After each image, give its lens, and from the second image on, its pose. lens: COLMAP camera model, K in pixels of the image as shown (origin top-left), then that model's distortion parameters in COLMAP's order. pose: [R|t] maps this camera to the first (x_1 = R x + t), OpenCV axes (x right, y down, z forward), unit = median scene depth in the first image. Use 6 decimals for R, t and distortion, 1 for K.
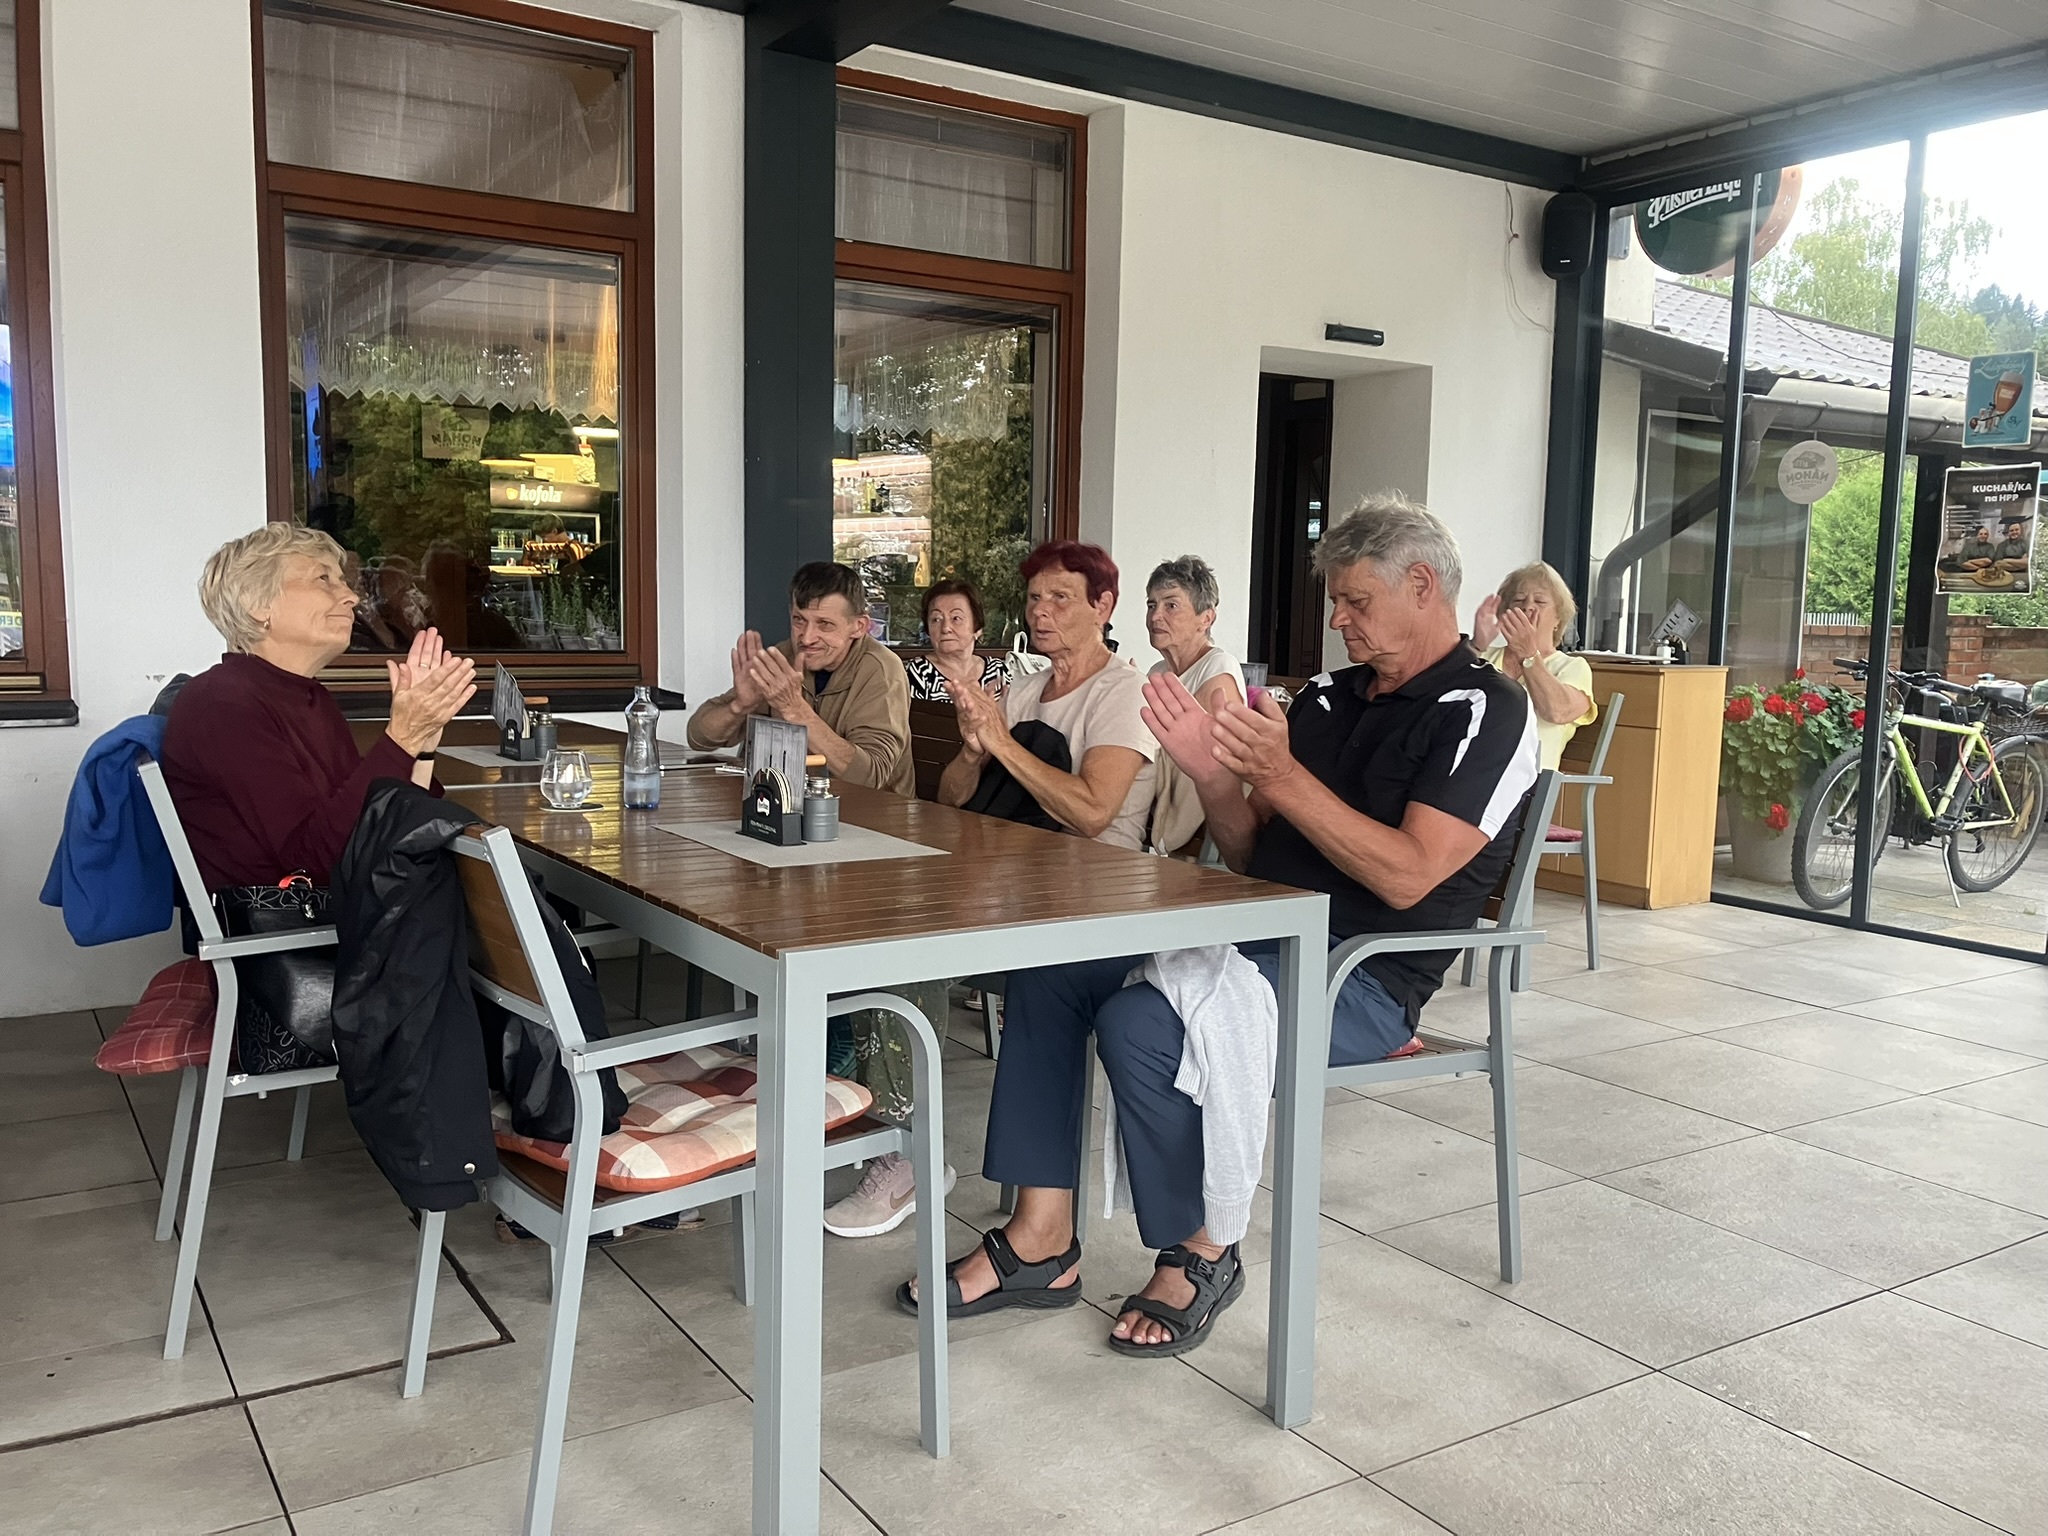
lens RADIAL K [[1692.7, 0, 1024.0], [0, 1692.7, 768.0], [0, 0, 1]] dist [-0.022569, 0.077295]
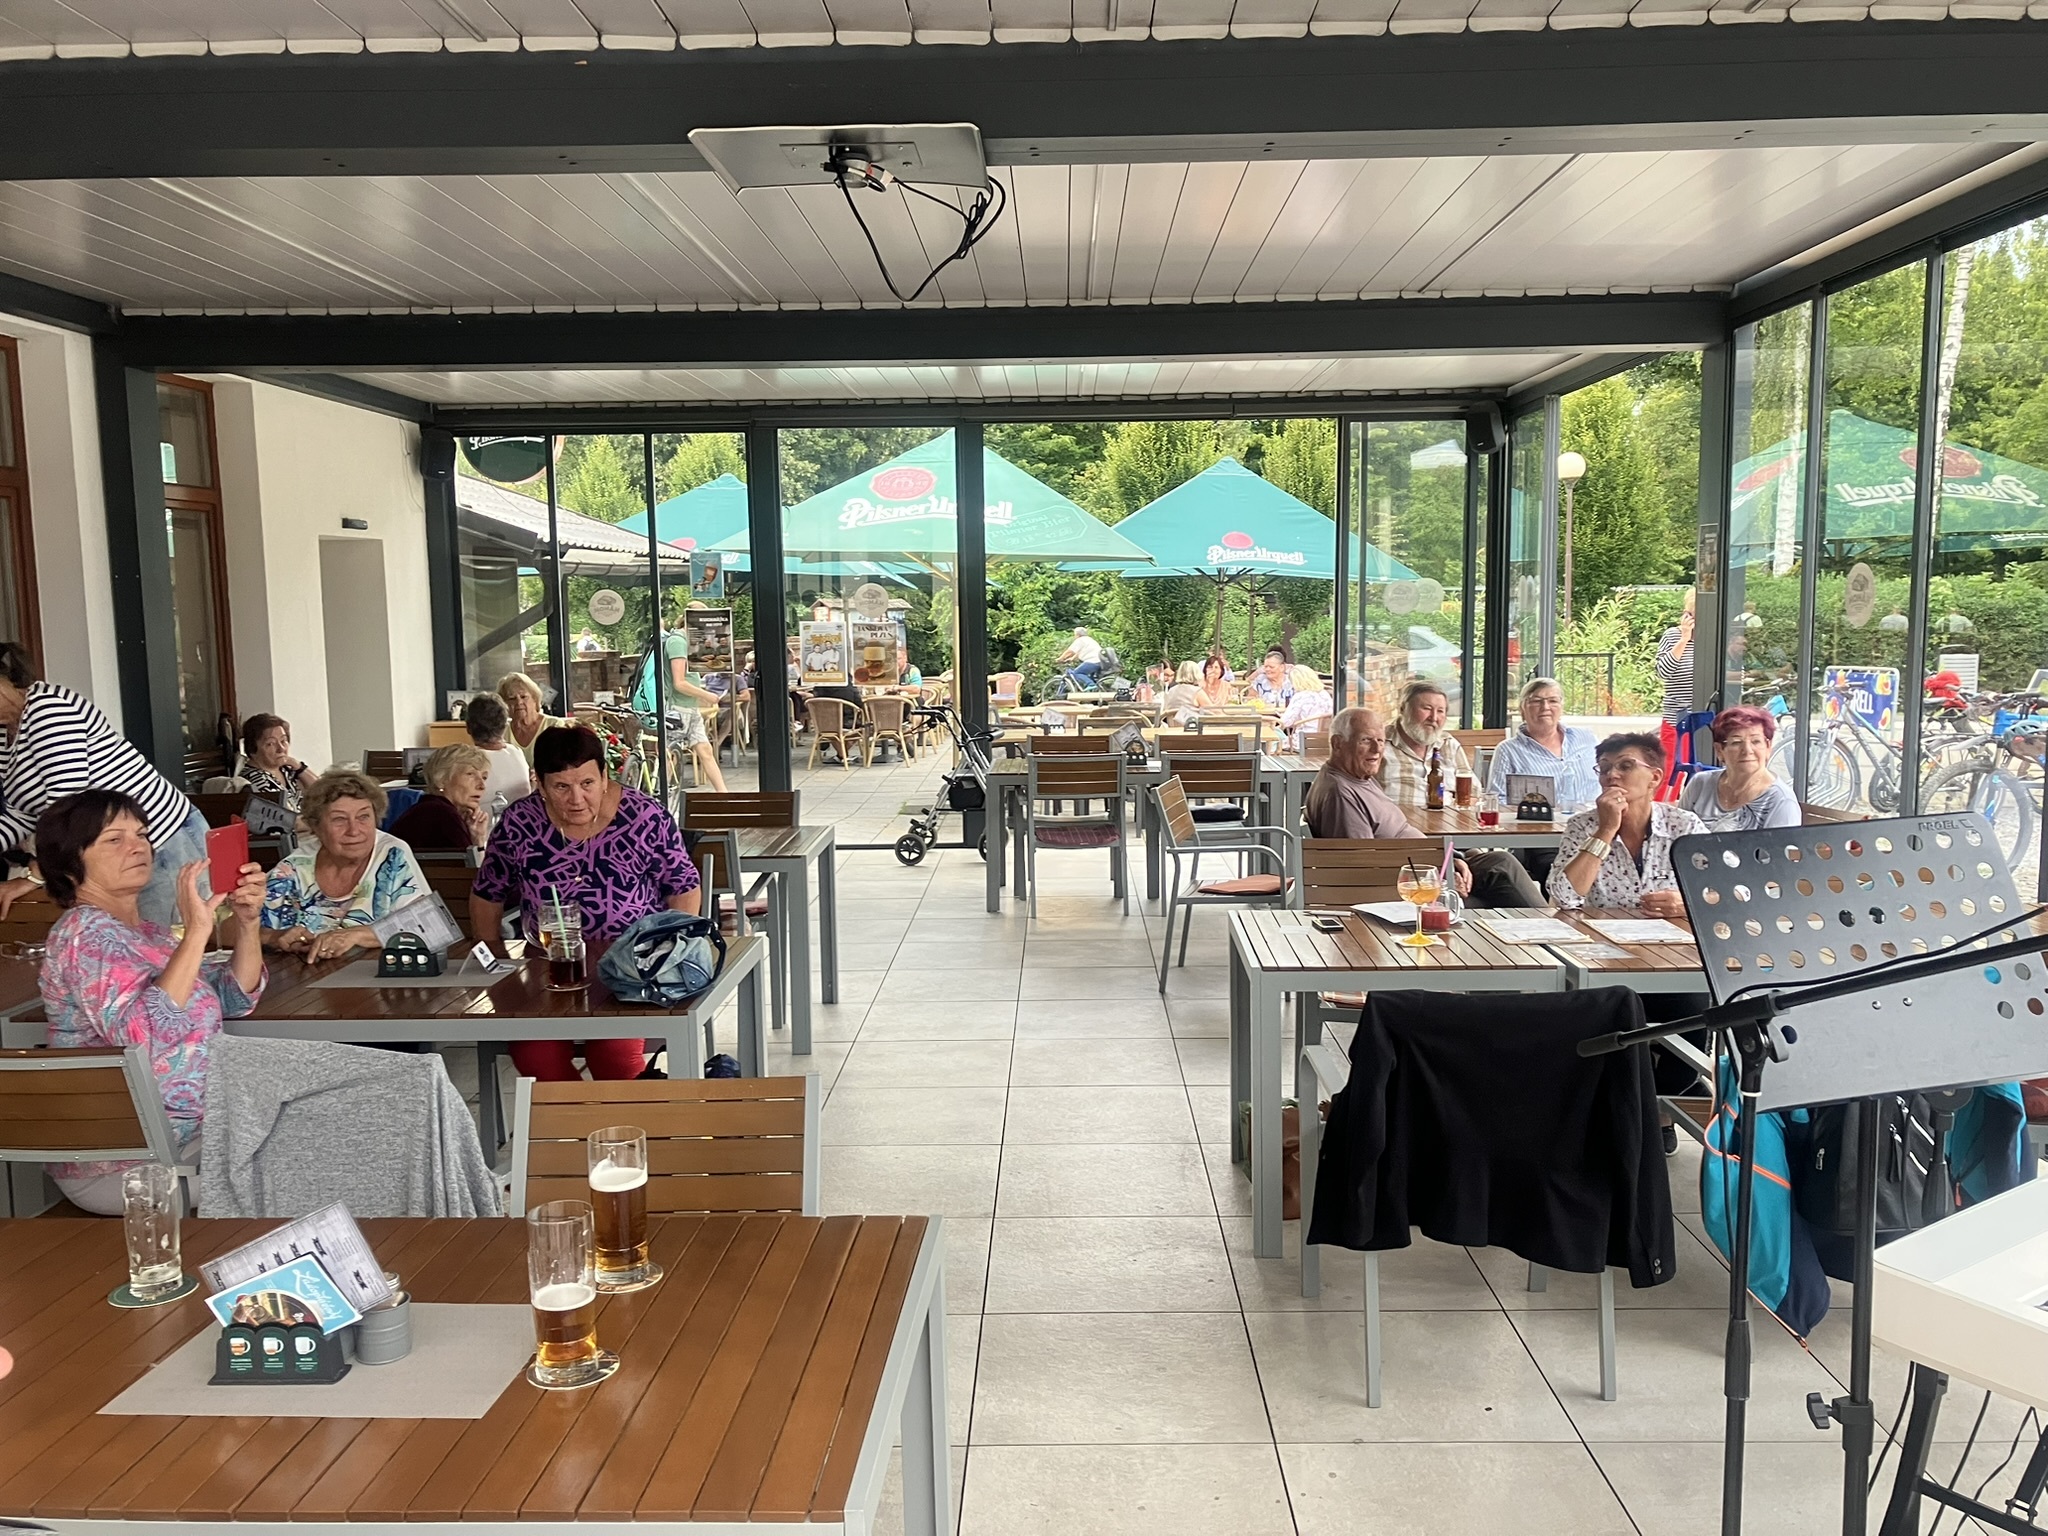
lens RADIAL K [[1692.7, 0, 1024.0], [0, 1692.7, 768.0], [0, 0, 1]] dist [-0.022569, 0.077295]
pose [[0.577077, -0.109525, 0.809312, -0.602172], [0.106218, 0.992615, 0.058593, -0.050621], [-0.809753, 0.052150, 0.584449, -0.318606]]
